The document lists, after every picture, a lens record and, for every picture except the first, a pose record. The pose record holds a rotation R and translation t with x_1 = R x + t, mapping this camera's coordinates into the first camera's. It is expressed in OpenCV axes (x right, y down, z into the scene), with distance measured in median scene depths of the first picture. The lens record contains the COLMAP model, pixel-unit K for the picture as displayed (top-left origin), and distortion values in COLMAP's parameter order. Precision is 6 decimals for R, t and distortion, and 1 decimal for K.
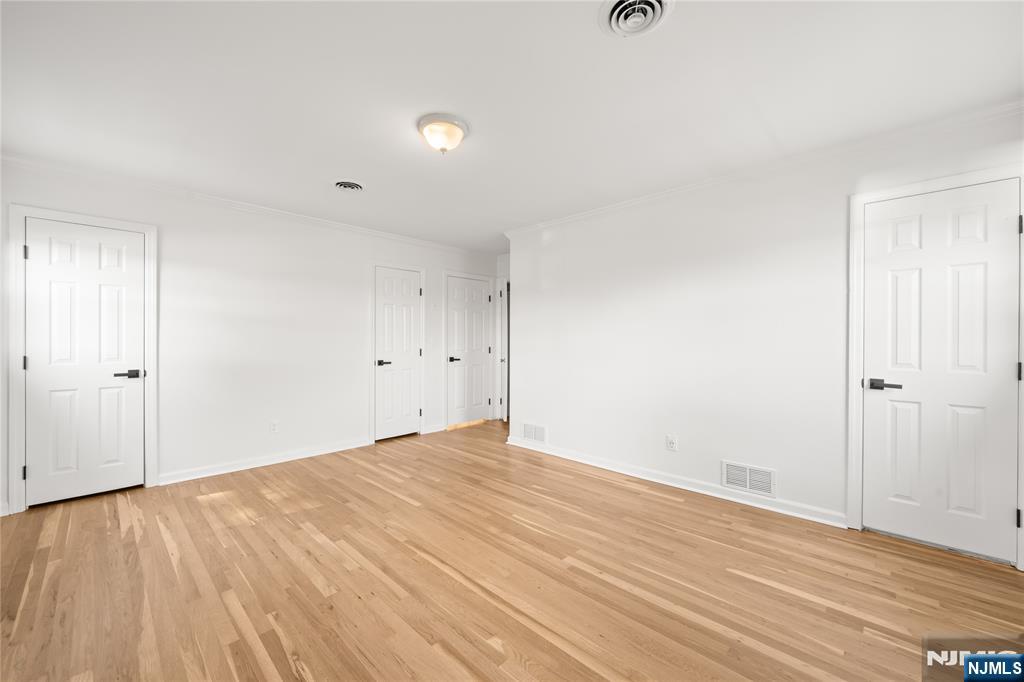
lens RADIAL K [[404.1, 0, 512.2], [0, 404.1, 341.4], [0, 0, 1]] dist [0.001650, 0.000191]
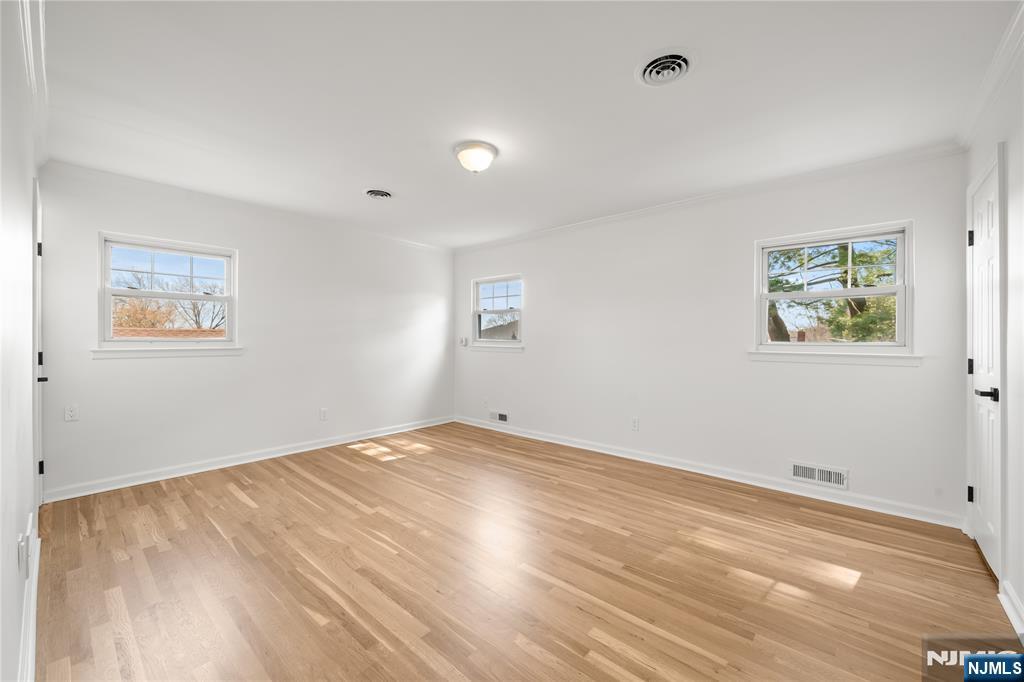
lens RADIAL K [[404.1, 0, 511.4], [0, 404.1, 339.0], [0, 0, 1]] dist [0.001650, 0.000191]
pose [[-0.998815, -0.003657, -0.048540, -0.201776], [-0.003733, 0.999992, 0.001467, -0.001559], [0.048534, 0.001646, -0.998820, 1.974123]]
